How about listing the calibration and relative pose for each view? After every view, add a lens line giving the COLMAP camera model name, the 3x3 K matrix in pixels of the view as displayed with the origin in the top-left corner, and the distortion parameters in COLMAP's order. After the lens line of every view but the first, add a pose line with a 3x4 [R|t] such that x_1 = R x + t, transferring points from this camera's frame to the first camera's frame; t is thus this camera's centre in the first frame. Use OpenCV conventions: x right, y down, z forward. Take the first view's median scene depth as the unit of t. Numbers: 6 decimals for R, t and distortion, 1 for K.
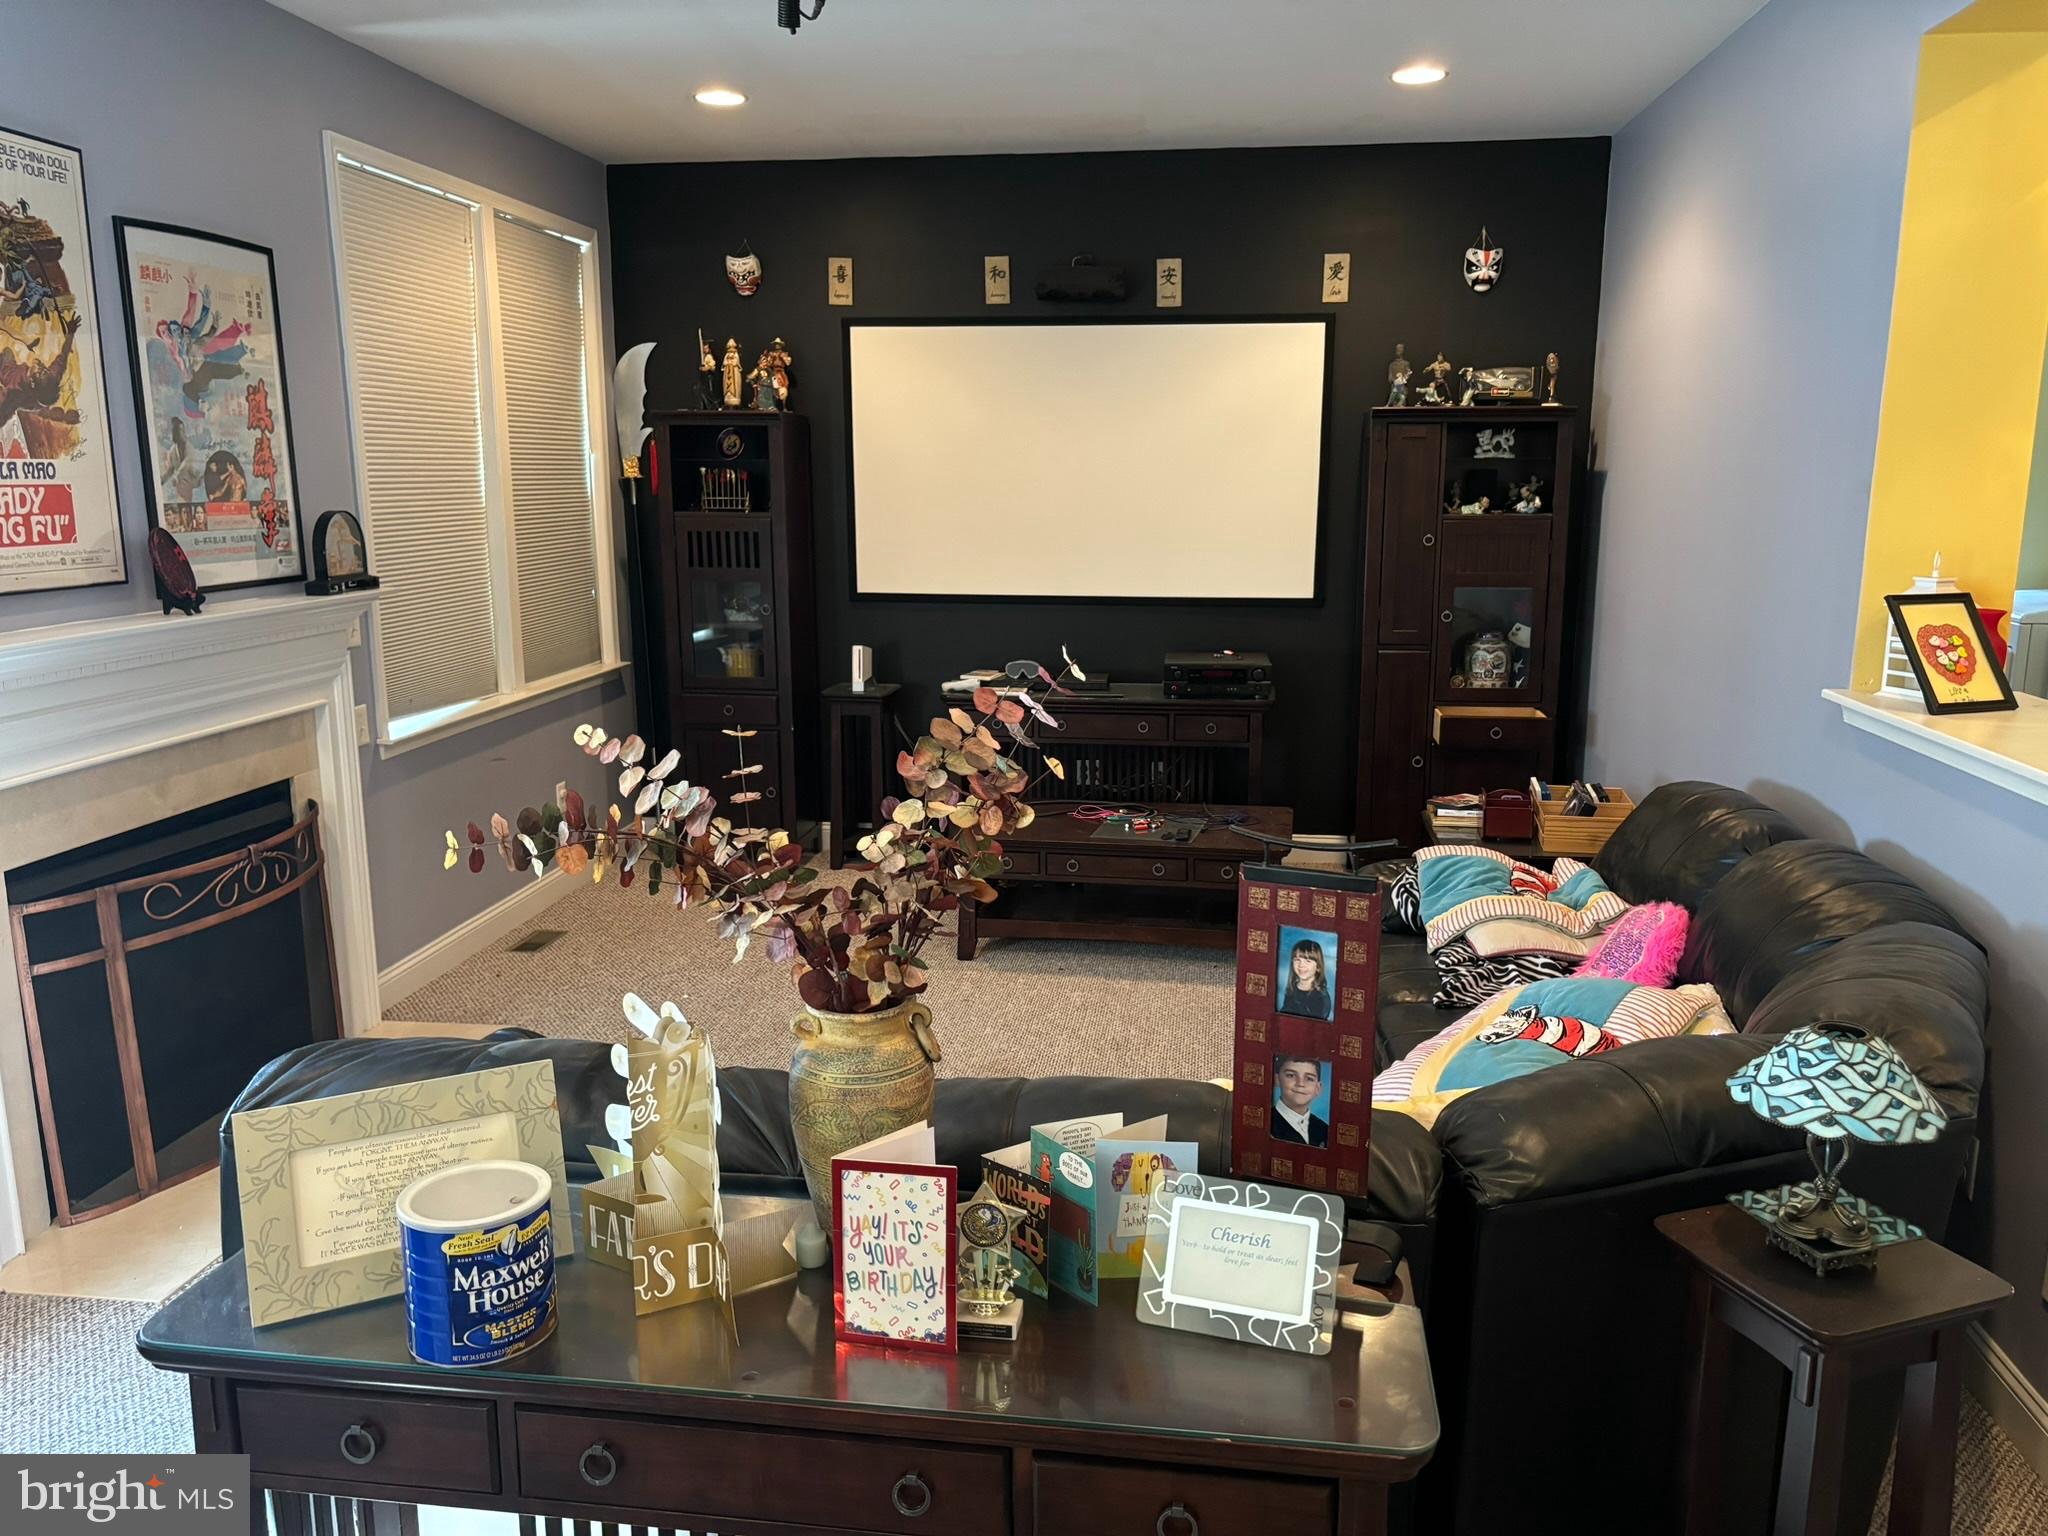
lens RADIAL K [[1541.8, 0, 1037.5], [0, 1541.8, 775.7], [0, 0, 1]] dist [0.059681, -0.076126]
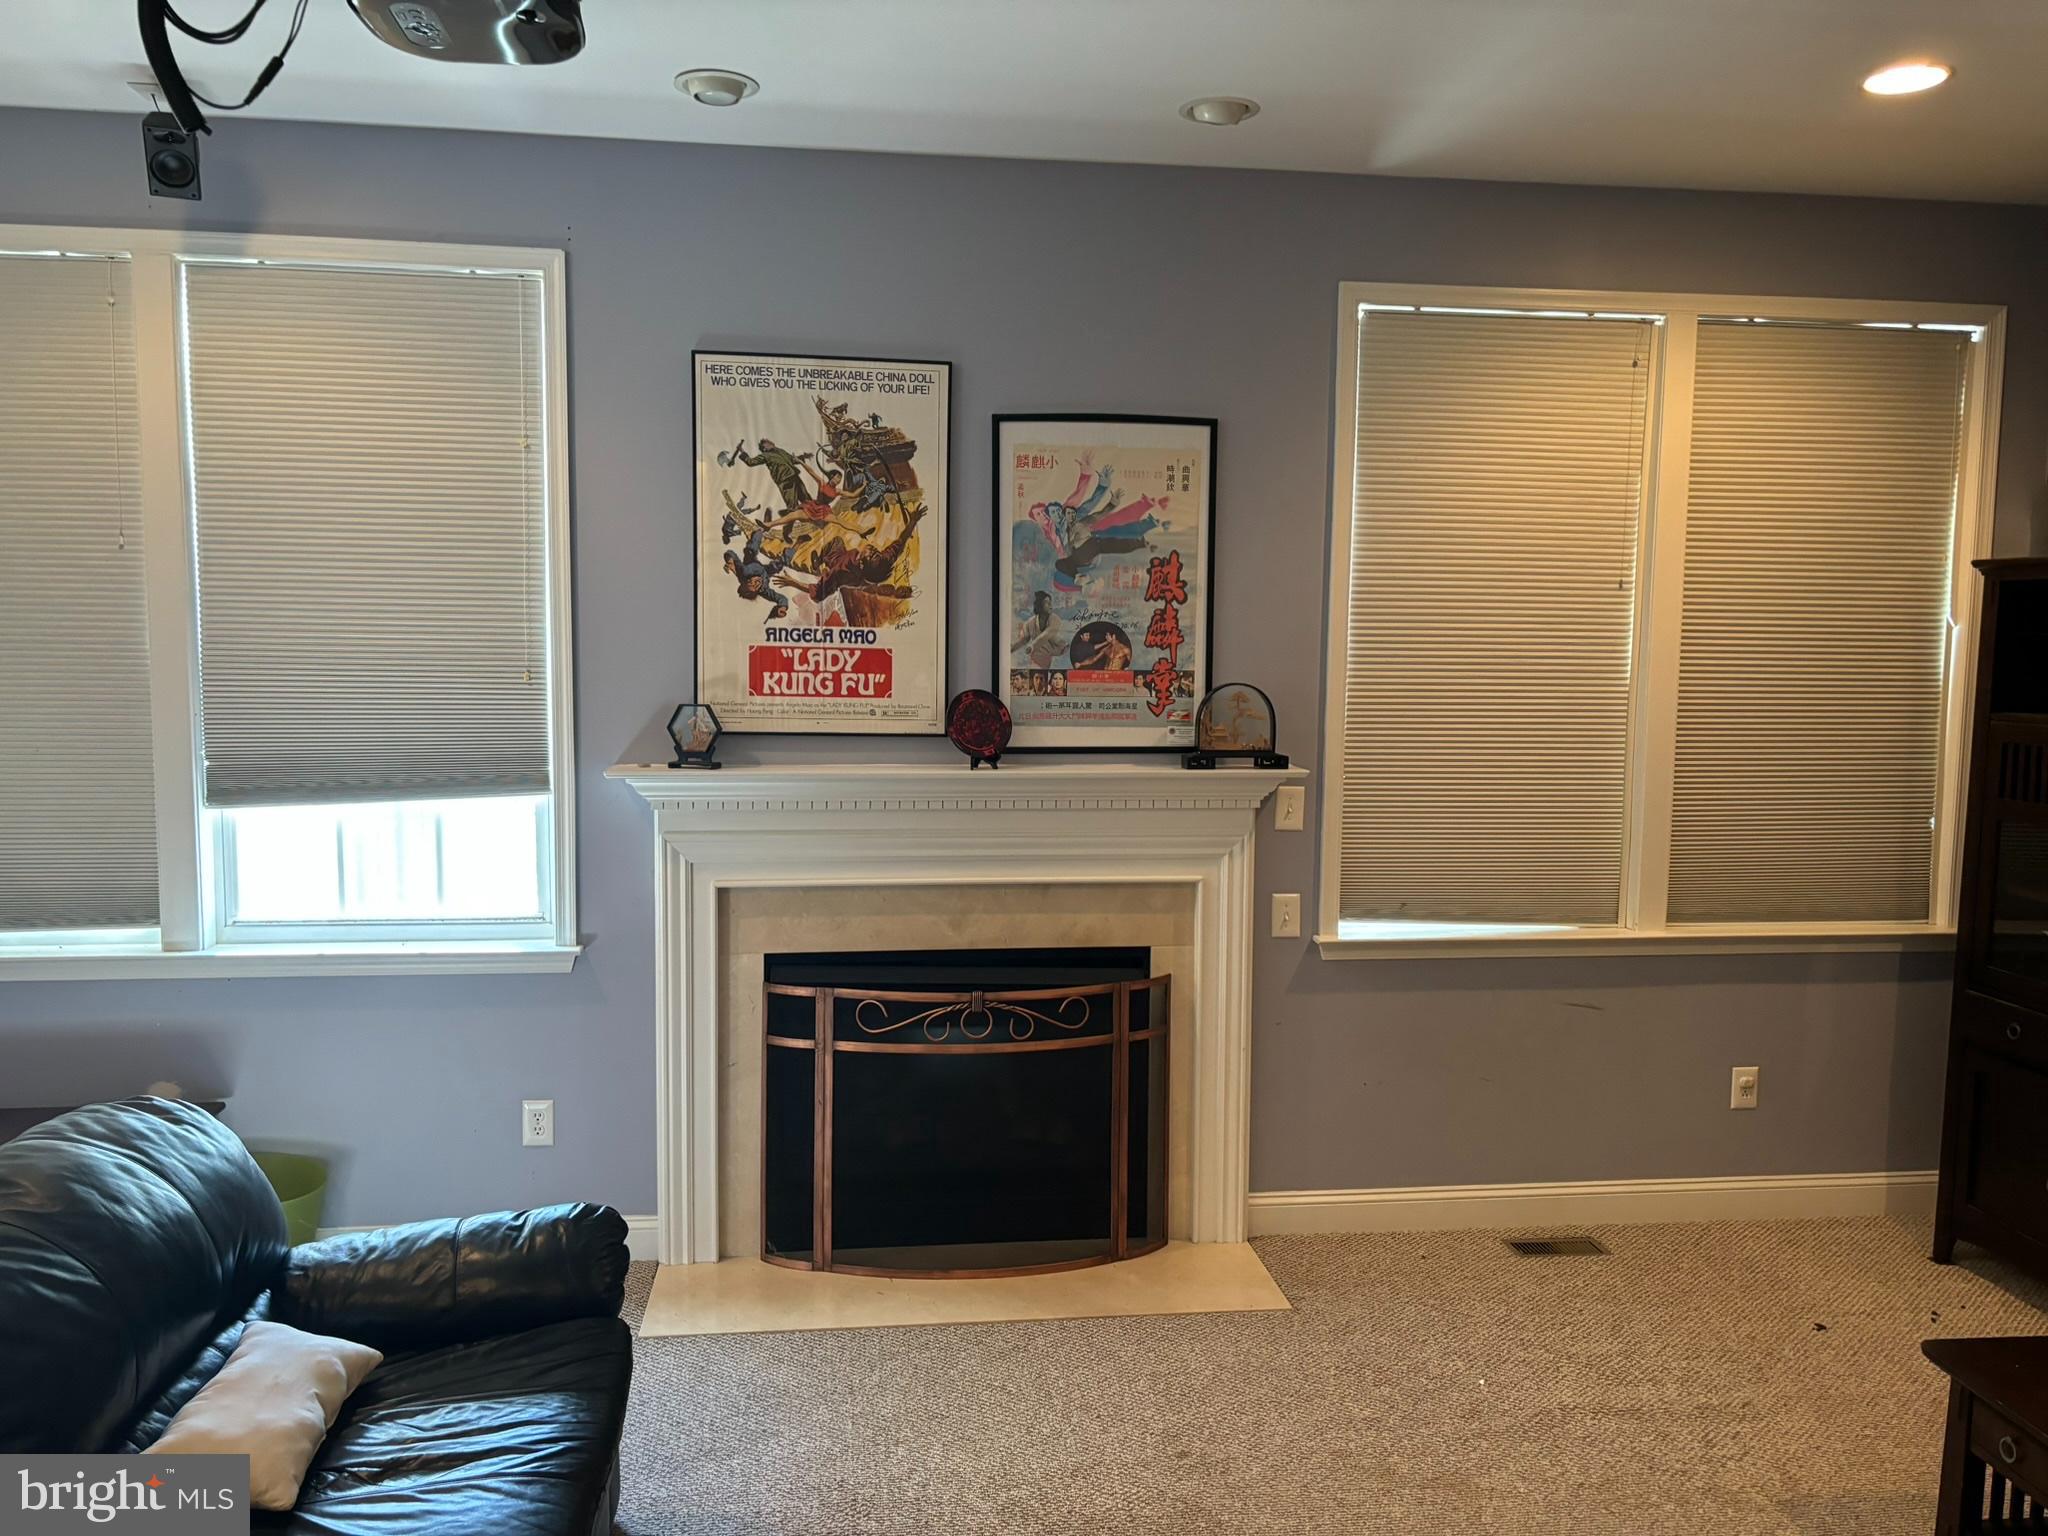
lens RADIAL K [[1541.8, 0, 1032.3], [0, 1541.8, 782.3], [0, 0, 1]] dist [0.059681, -0.076126]
pose [[0.247171, 0.098153, -0.963988, 0.479968], [-0.201352, 0.978343, 0.047986, -0.148272], [0.947820, 0.182240, 0.261581, 0.730193]]
